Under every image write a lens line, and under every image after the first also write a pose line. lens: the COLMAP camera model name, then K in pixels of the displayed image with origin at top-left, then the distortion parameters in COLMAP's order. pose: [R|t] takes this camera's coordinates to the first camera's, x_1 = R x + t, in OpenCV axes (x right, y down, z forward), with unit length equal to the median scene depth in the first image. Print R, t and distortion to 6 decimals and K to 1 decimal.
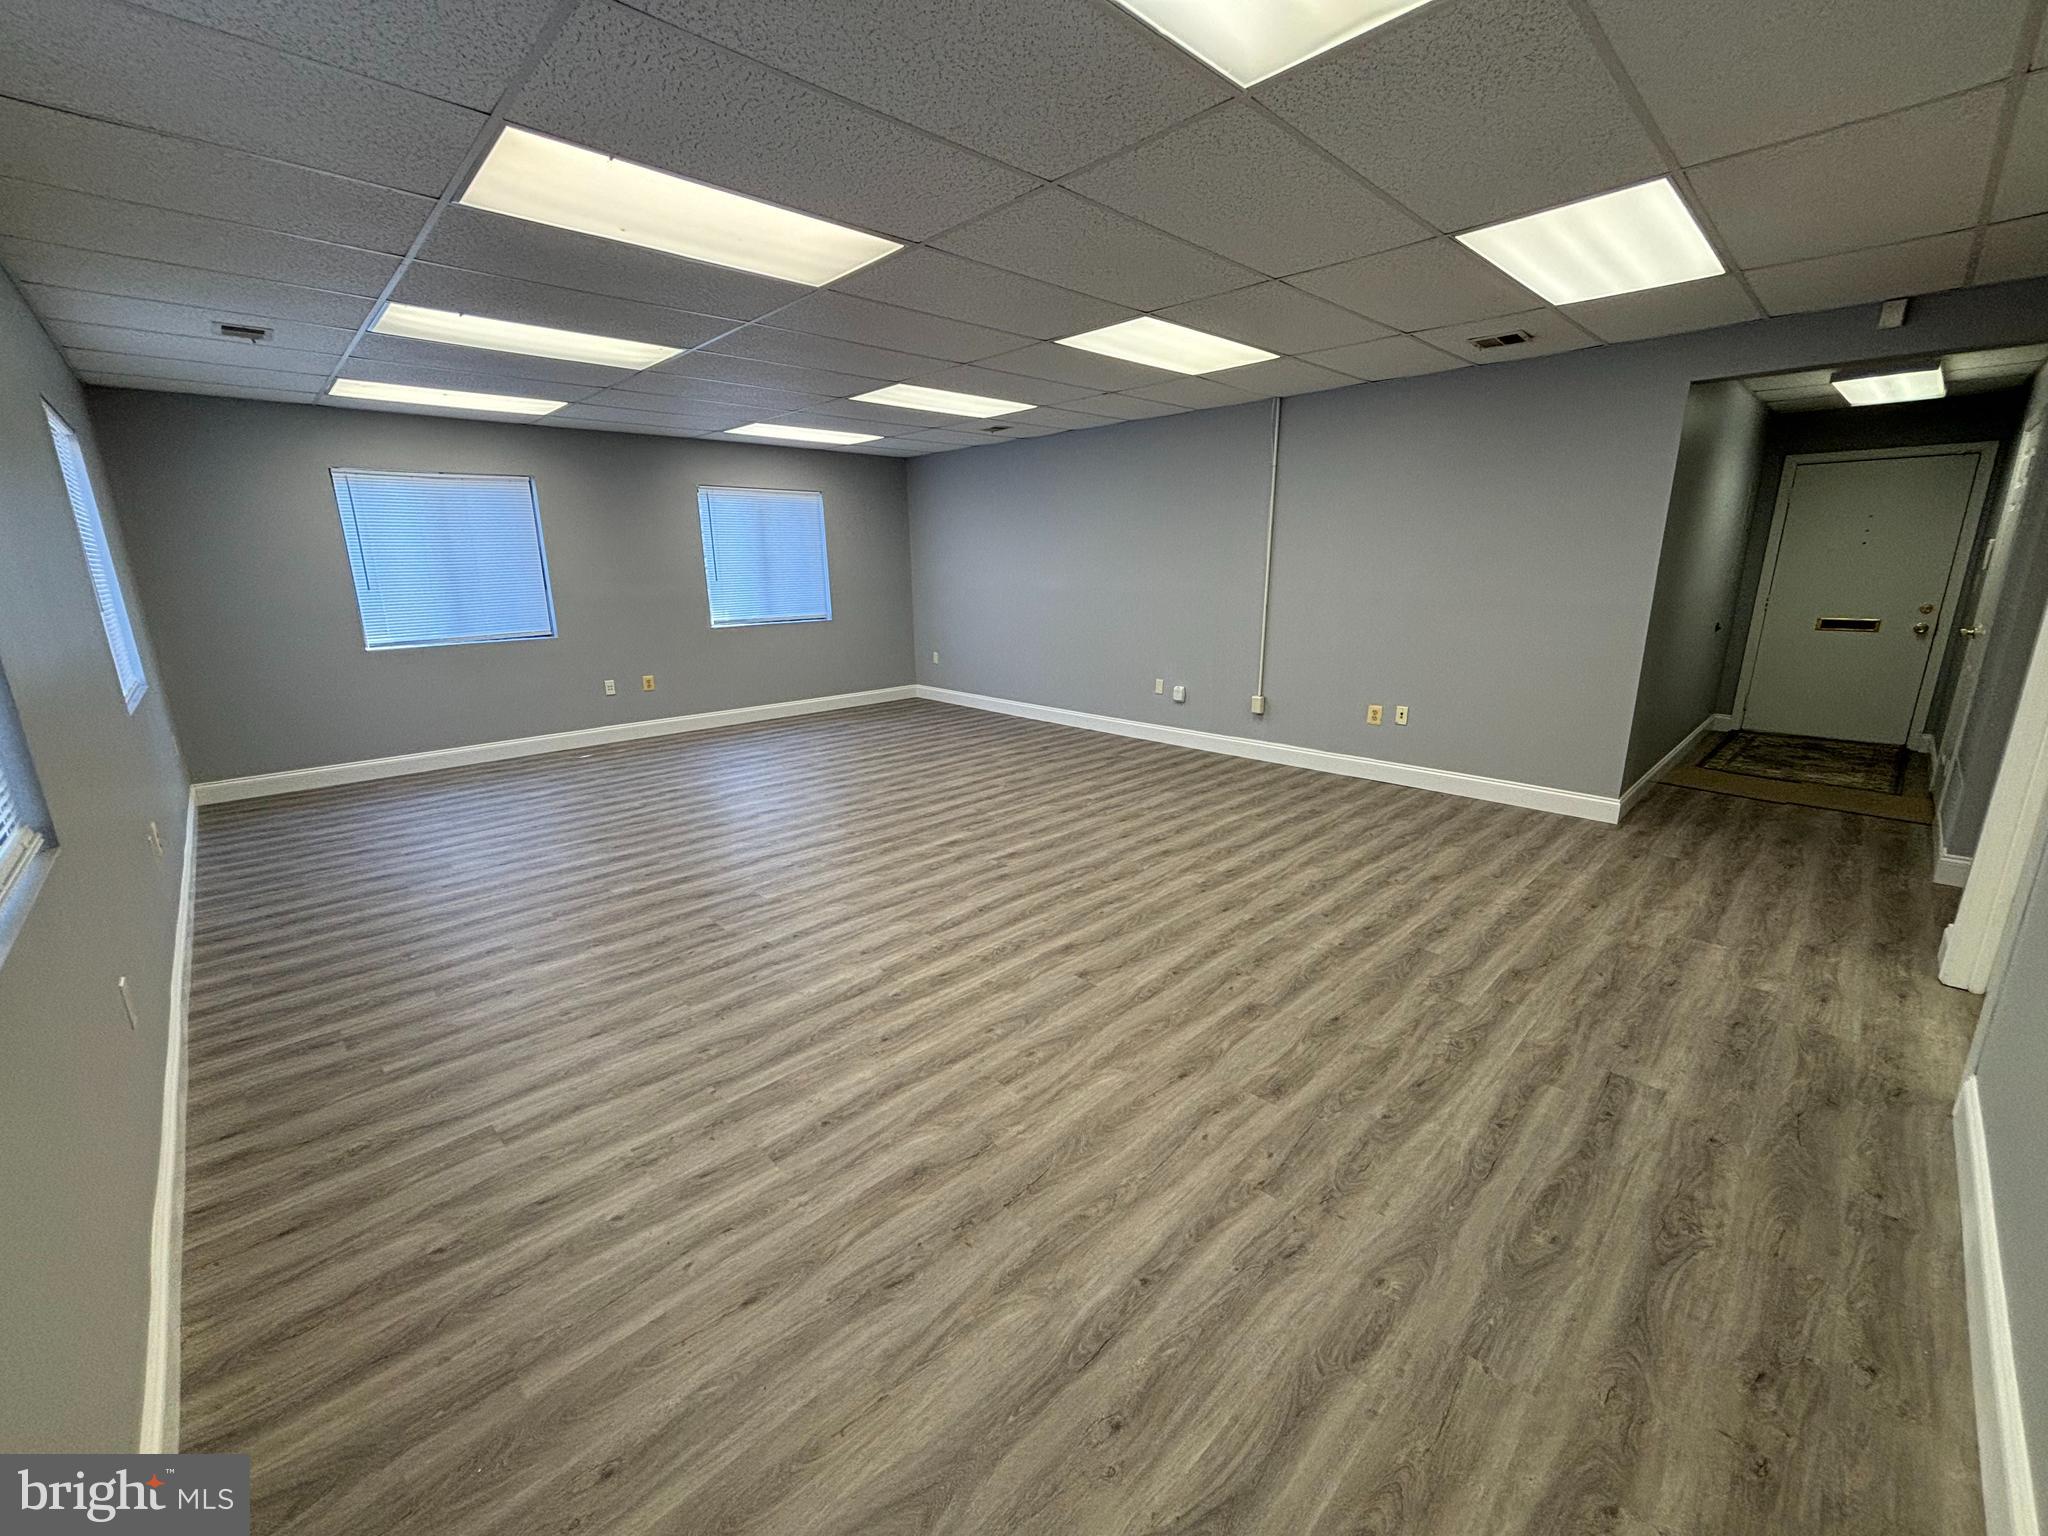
lens RADIAL K [[821.5, 0, 1023.0], [0, 821.5, 776.9], [0, 0, 1]] dist [0.001458, -0.000675]
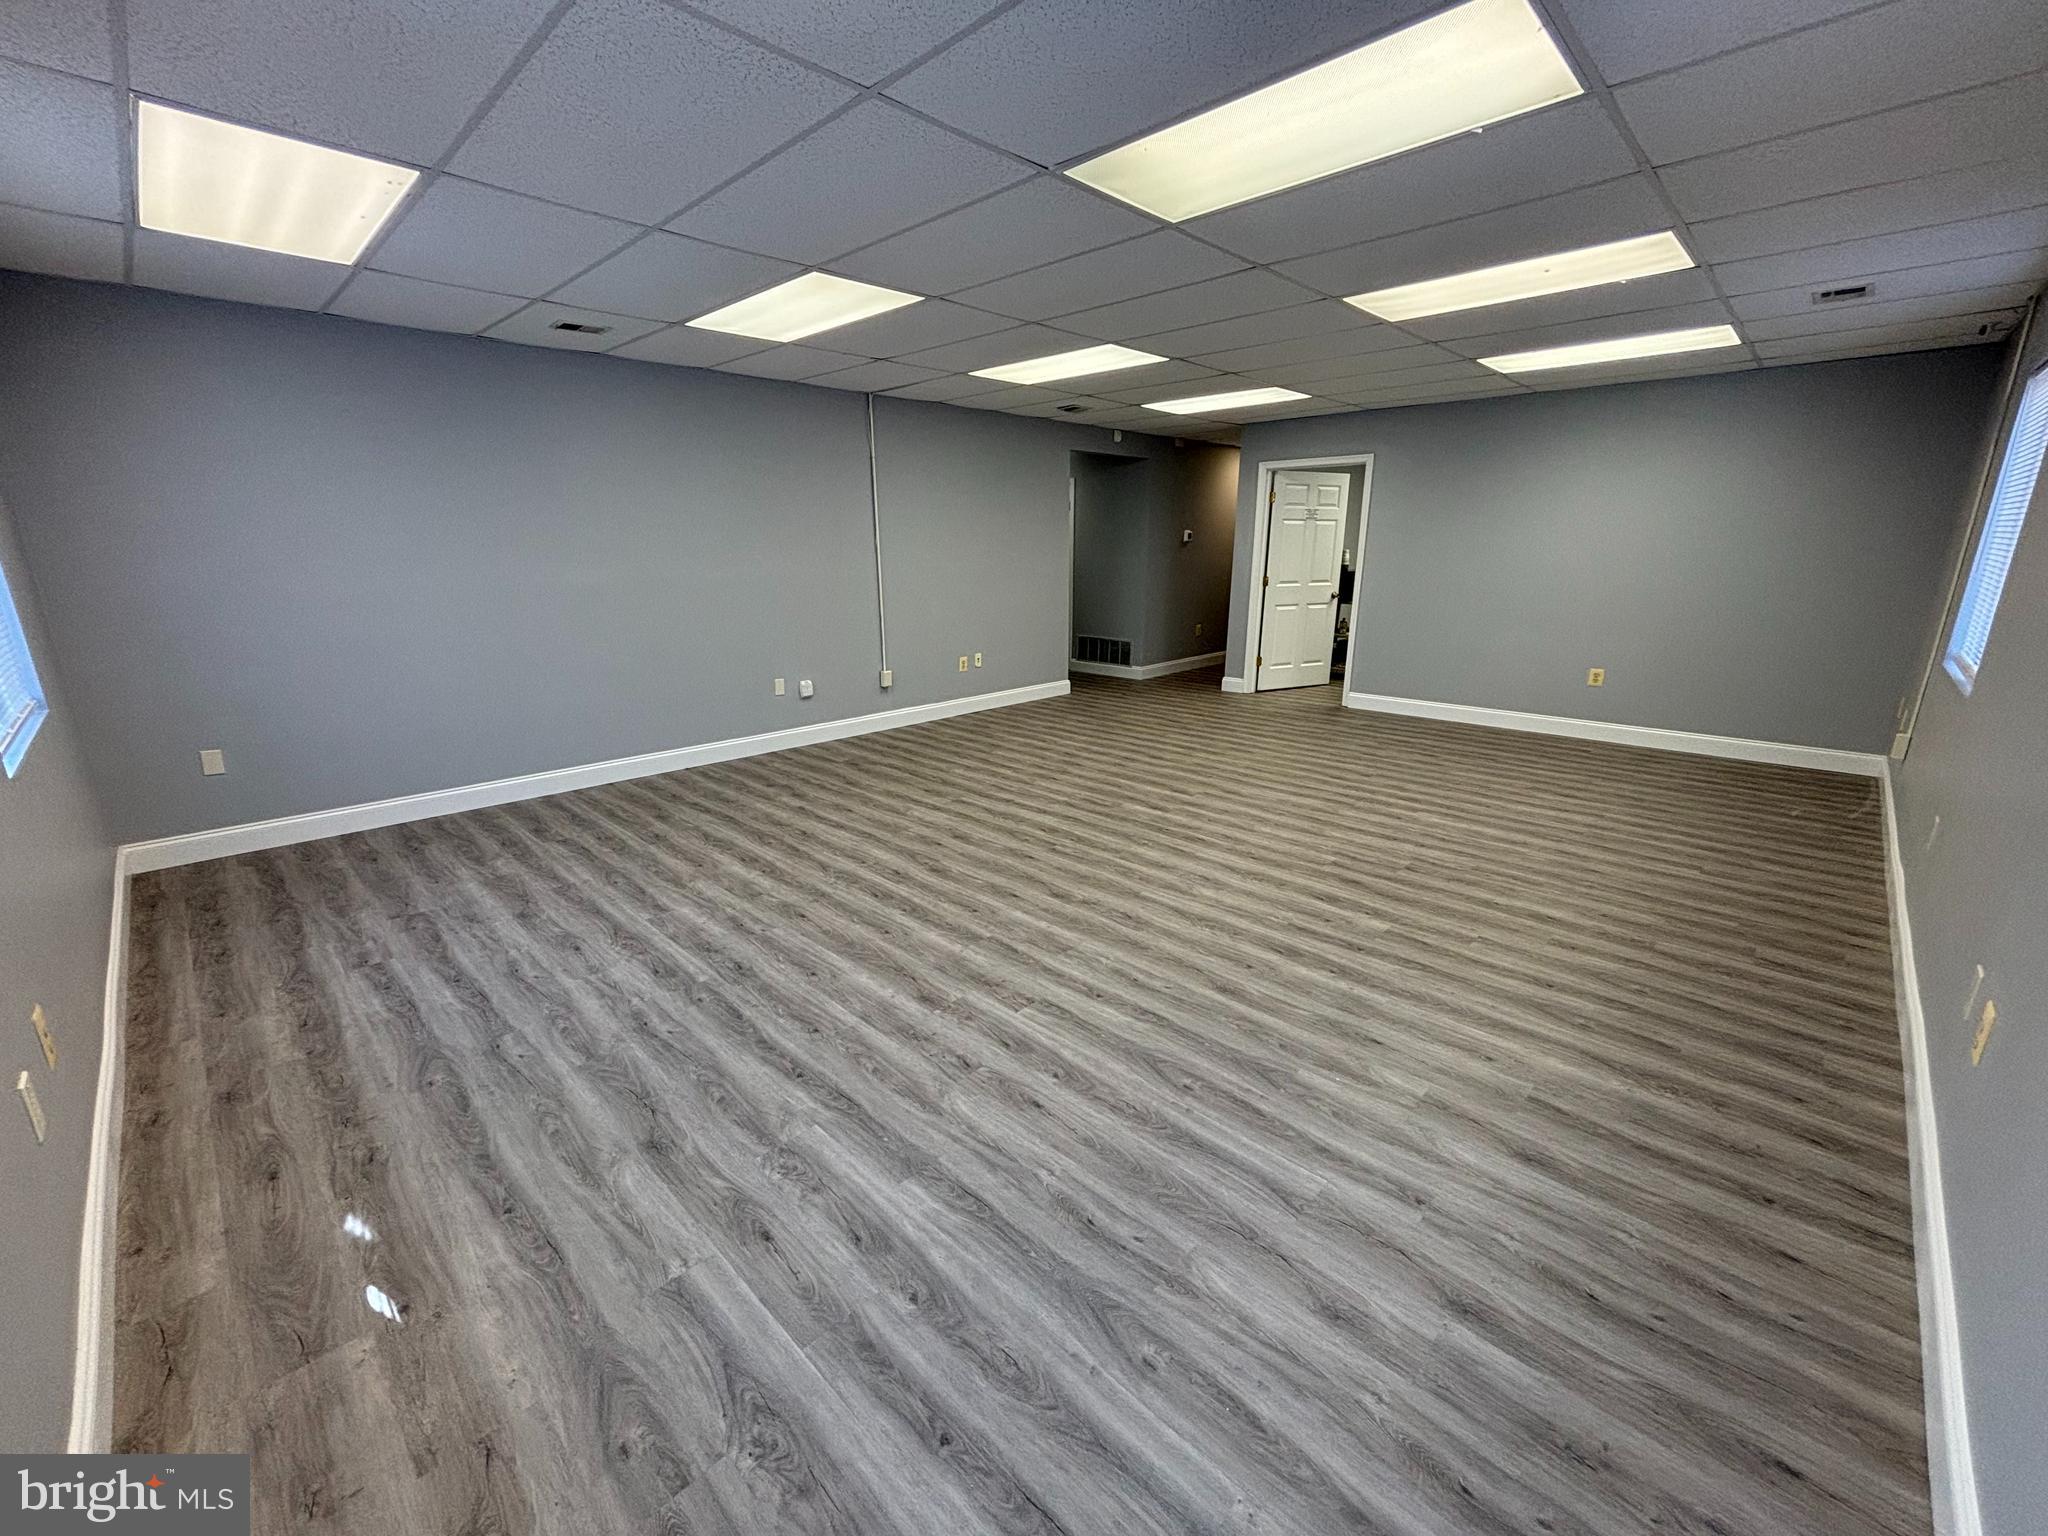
lens RADIAL K [[821.5, 0, 1030.7], [0, 821.5, 772.3], [0, 0, 1]] dist [0.001458, -0.000675]
pose [[-0.034125, -0.258979, 0.965280, -1.135936], [0.260401, 0.930178, 0.258768, -0.290127], [-0.964897, 0.260190, 0.035696, 1.158632]]
